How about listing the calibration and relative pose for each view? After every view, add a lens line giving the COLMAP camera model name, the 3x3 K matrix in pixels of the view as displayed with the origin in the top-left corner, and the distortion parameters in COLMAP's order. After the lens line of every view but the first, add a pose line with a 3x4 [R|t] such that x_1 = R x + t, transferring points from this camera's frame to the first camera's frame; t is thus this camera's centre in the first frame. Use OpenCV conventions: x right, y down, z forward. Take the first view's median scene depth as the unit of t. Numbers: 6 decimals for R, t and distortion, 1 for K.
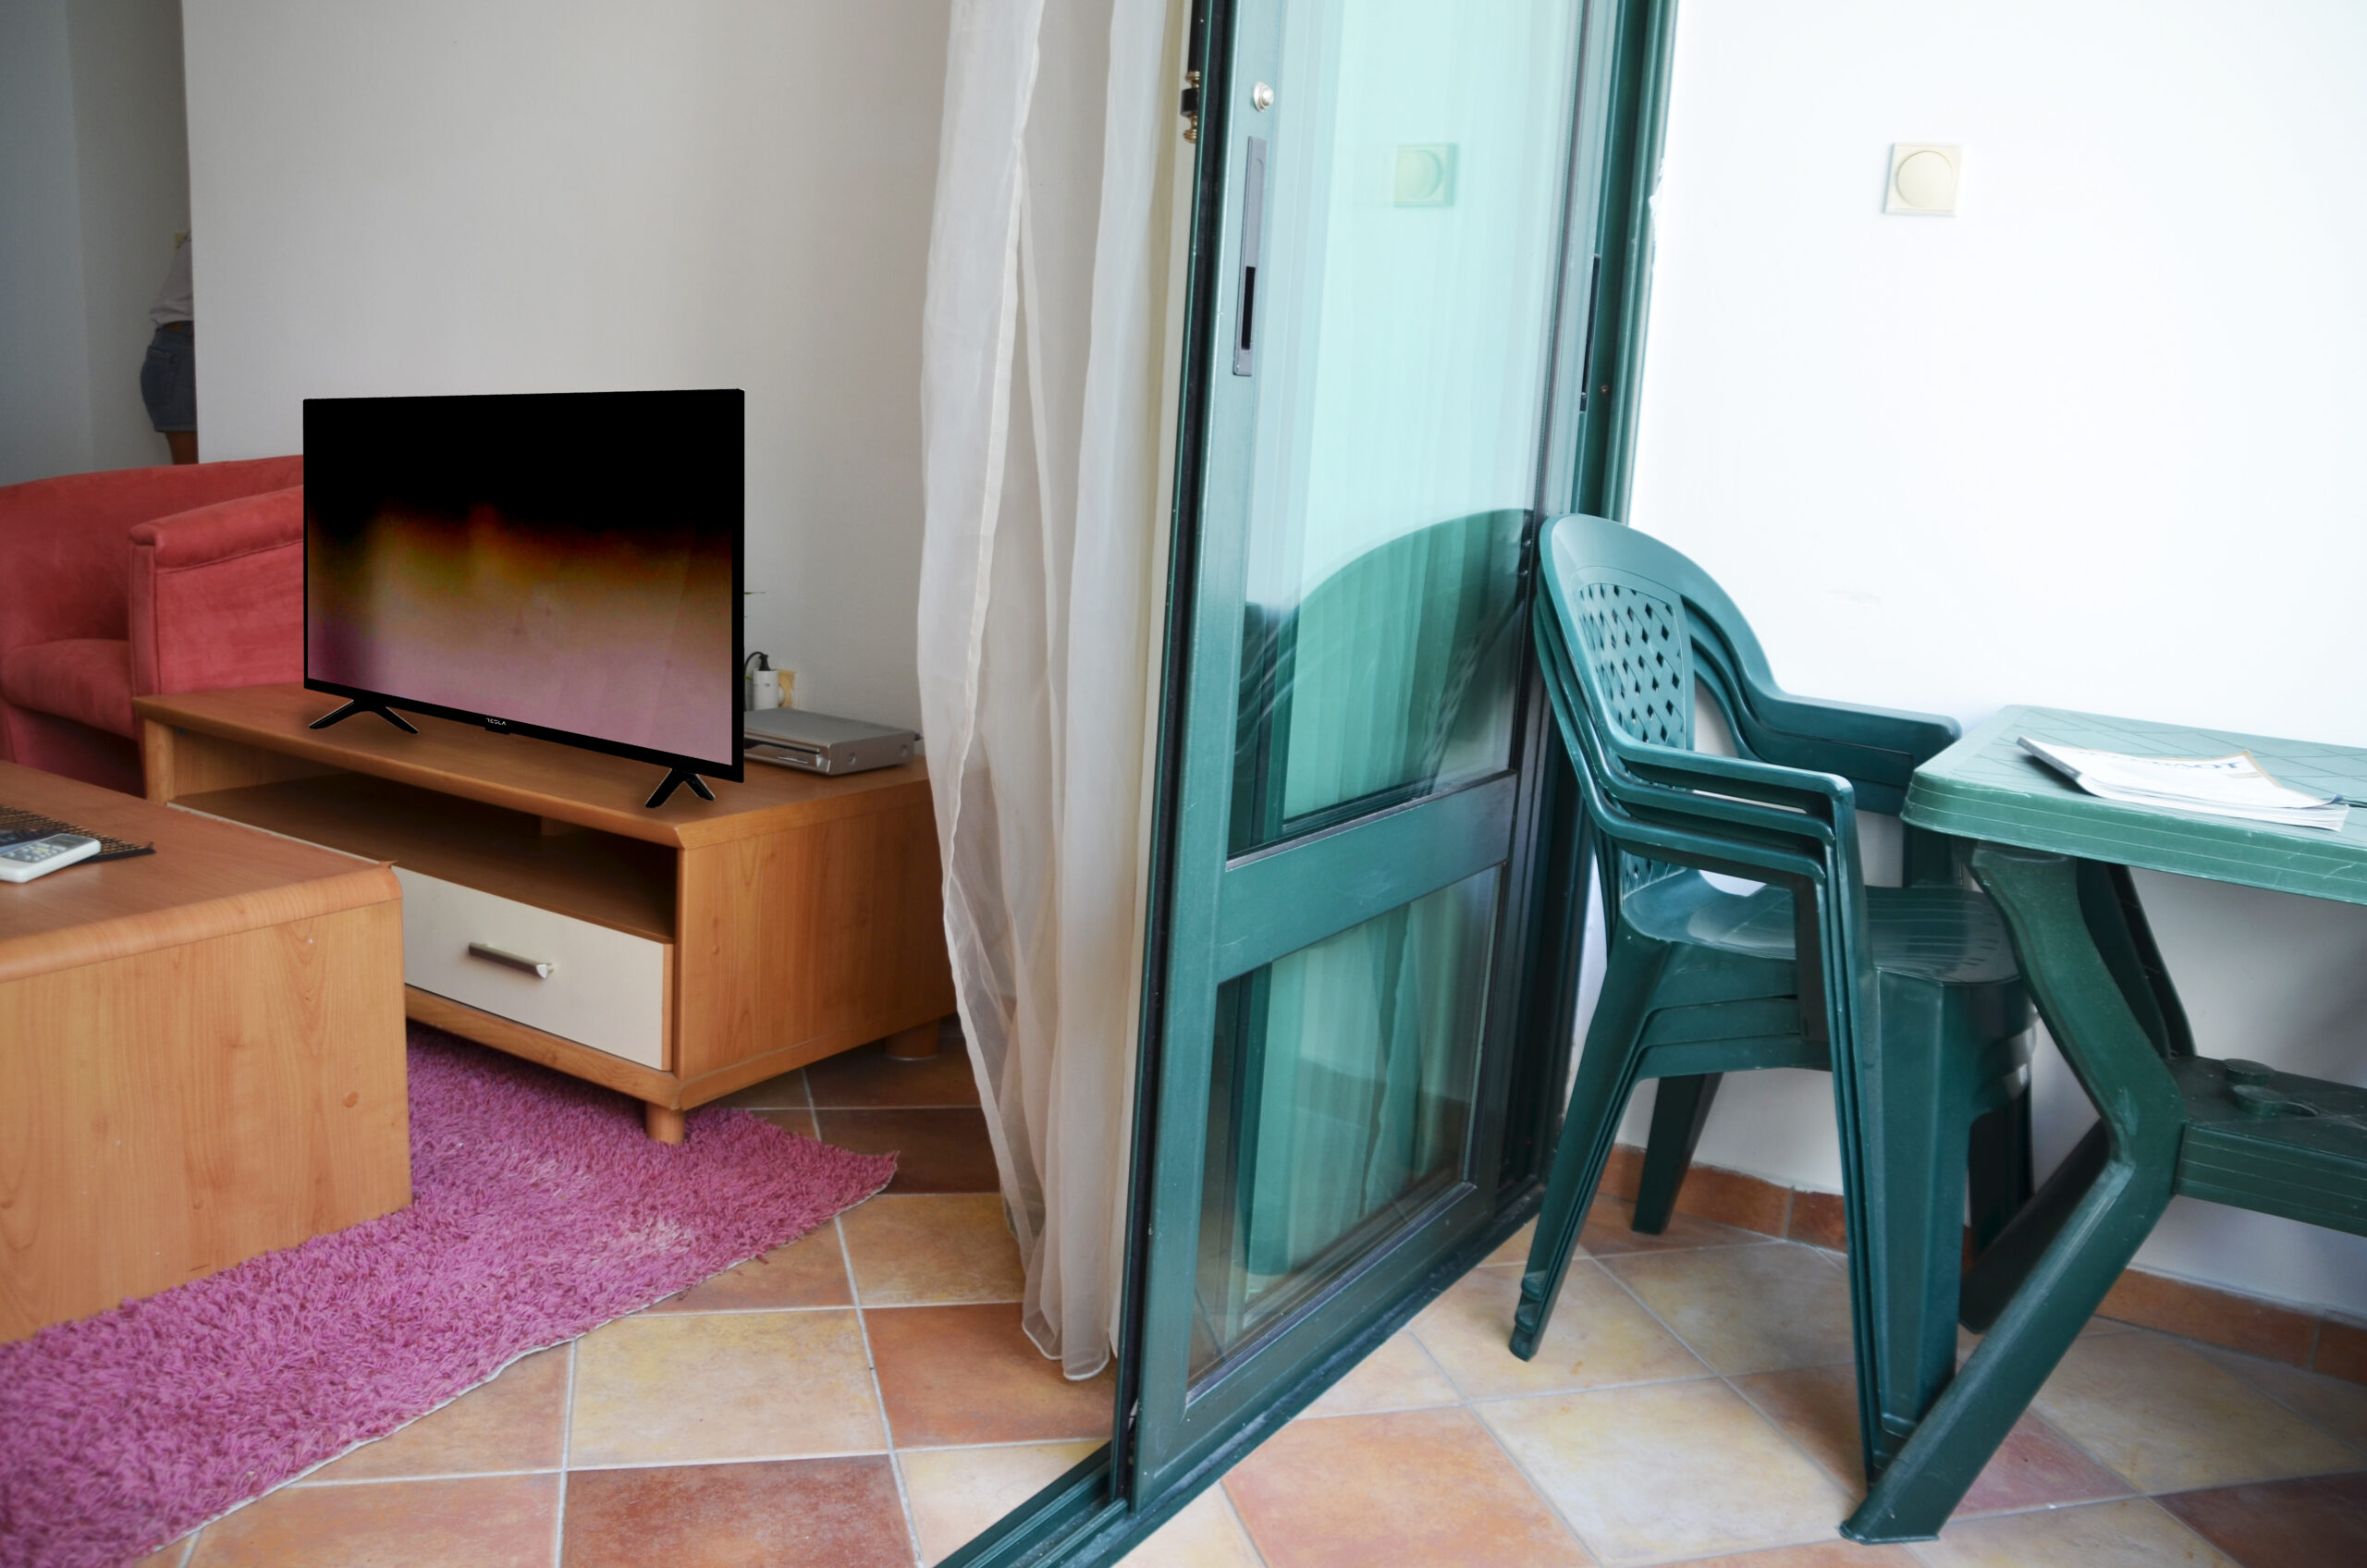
lens RADIAL K [[1910.5, 0, 1183.5], [0, 1910.5, 784.0], [0, 0, 1]] dist [-0.152130, 0.150762]
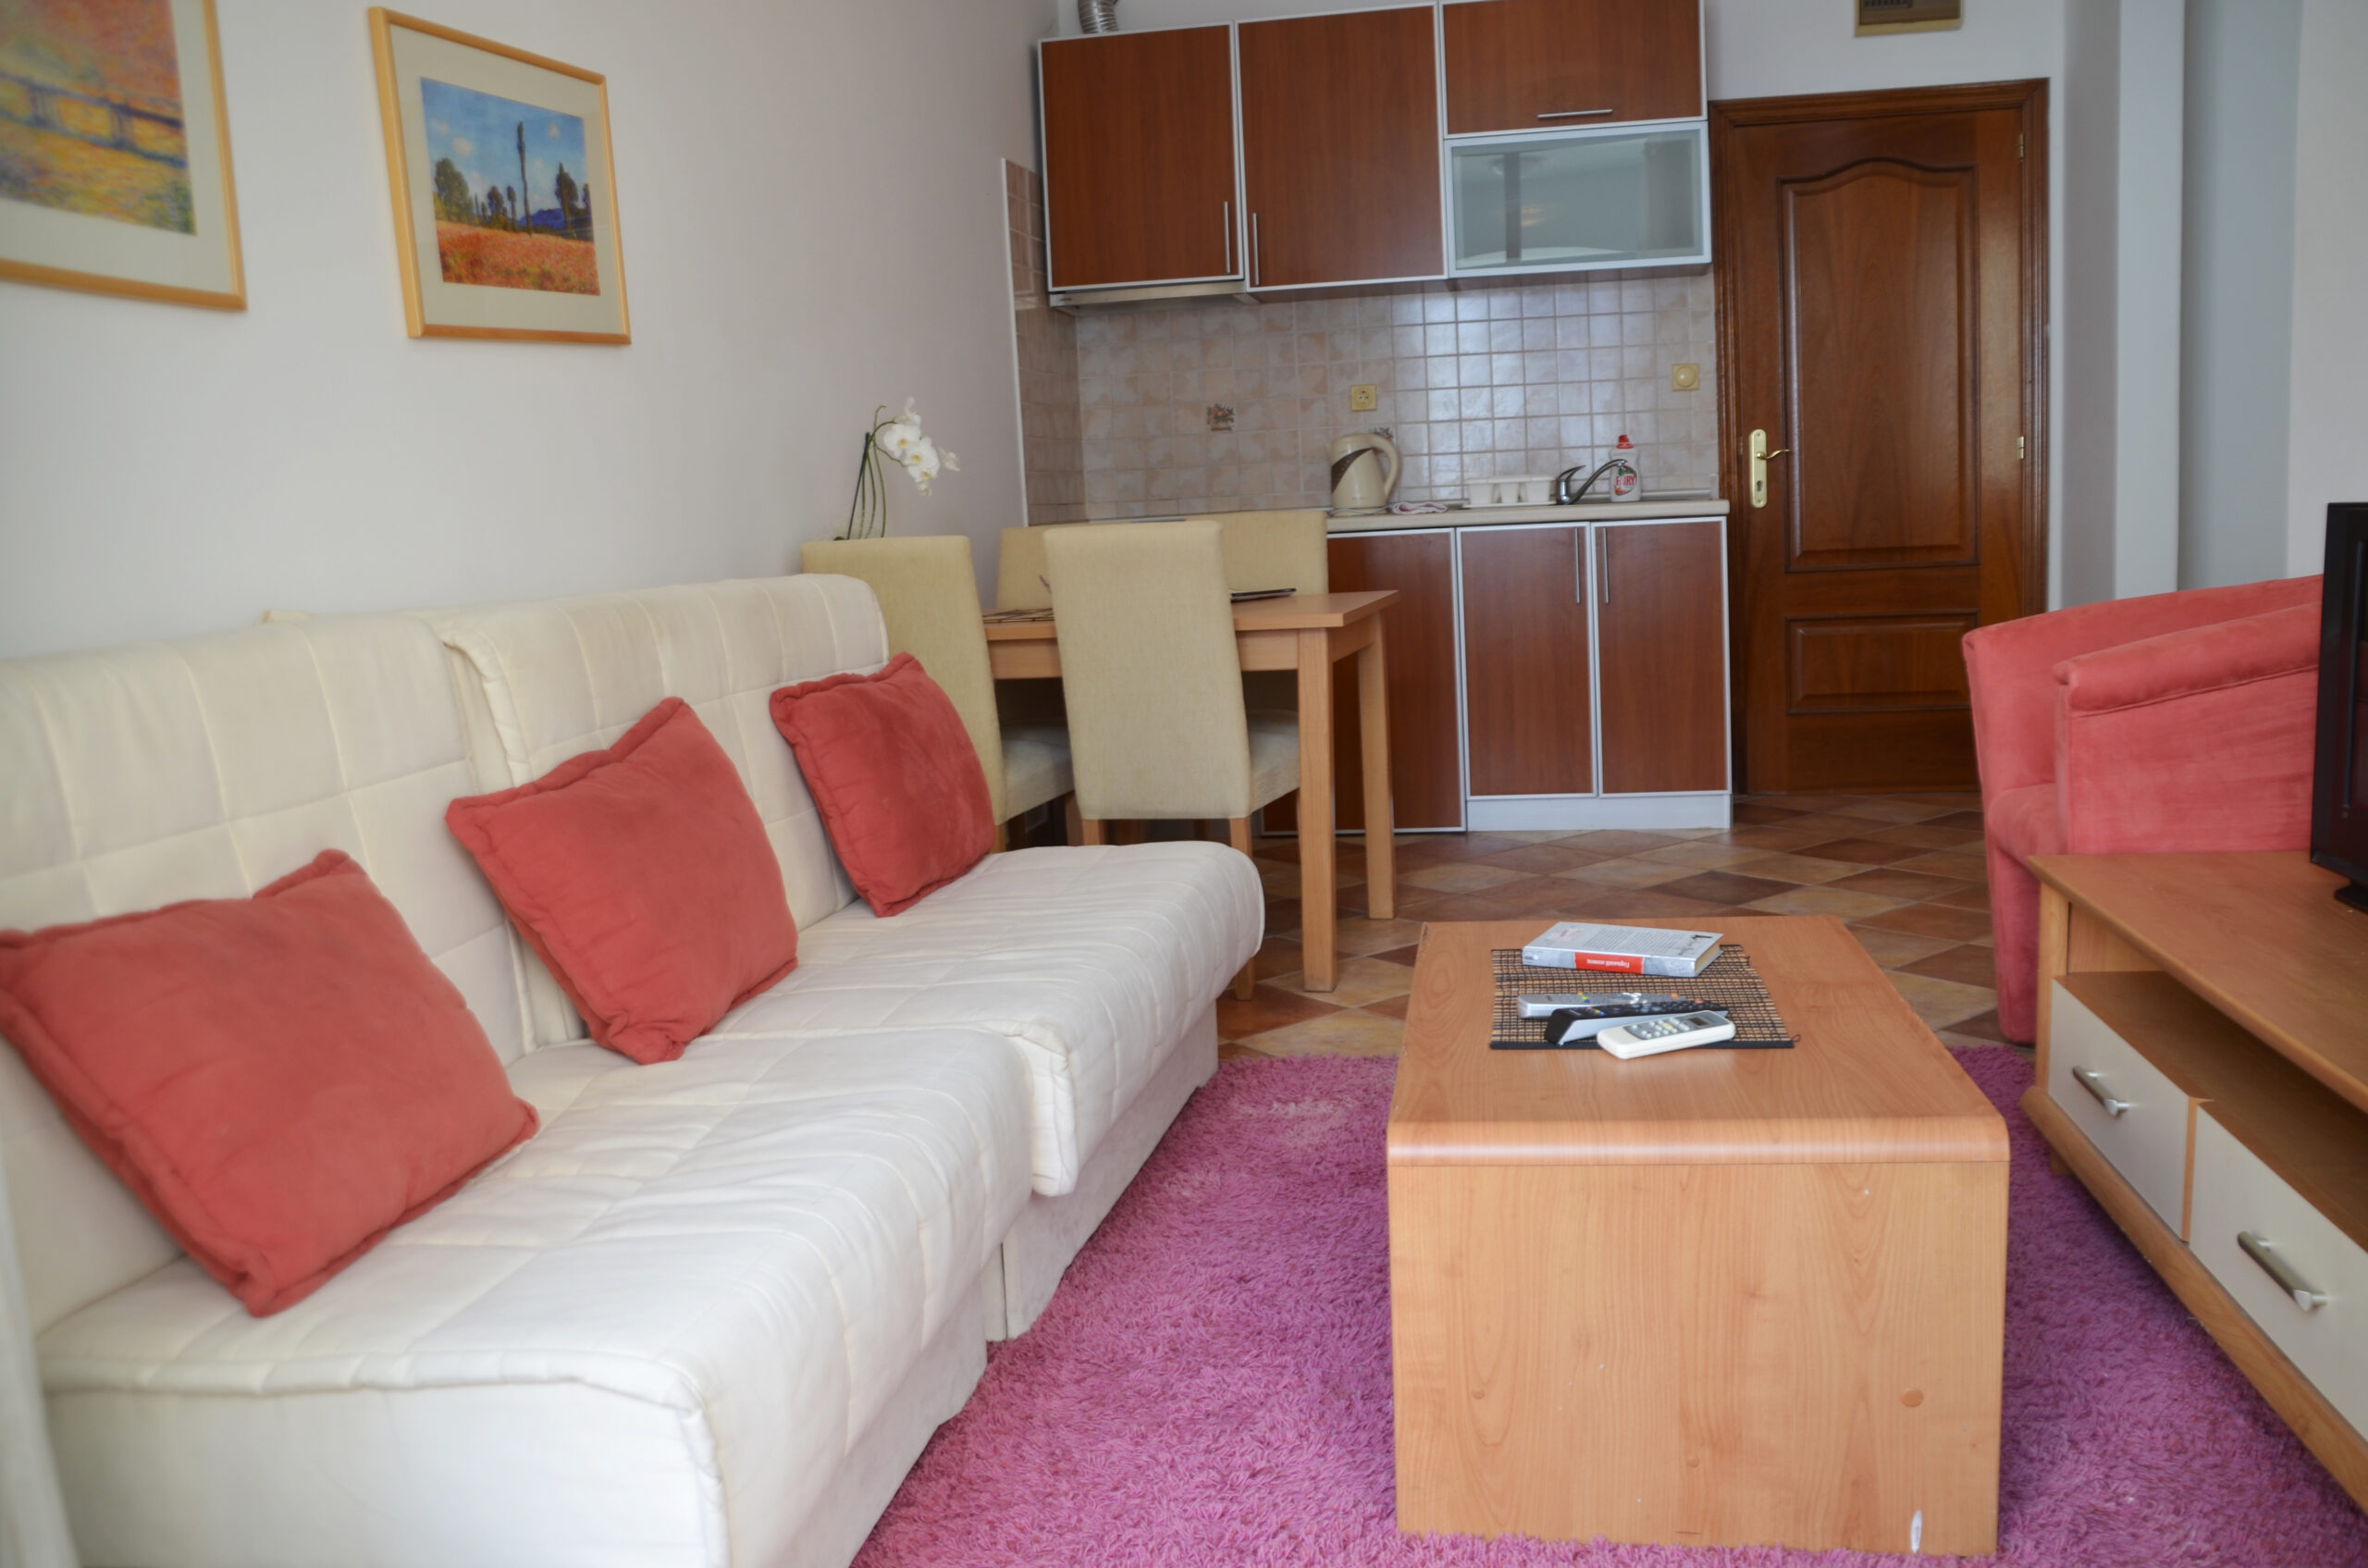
lens RADIAL K [[1943.9, 0, 1184.0], [0, 1943.9, 784.0], [0, 0, 1]] dist [-0.154032, 0.153597]
pose [[0.375032, 0.050310, -0.925646, 0.172997], [-0.105153, 0.994390, 0.011443, -0.069472], [0.921029, 0.093043, 0.378219, 0.394519]]
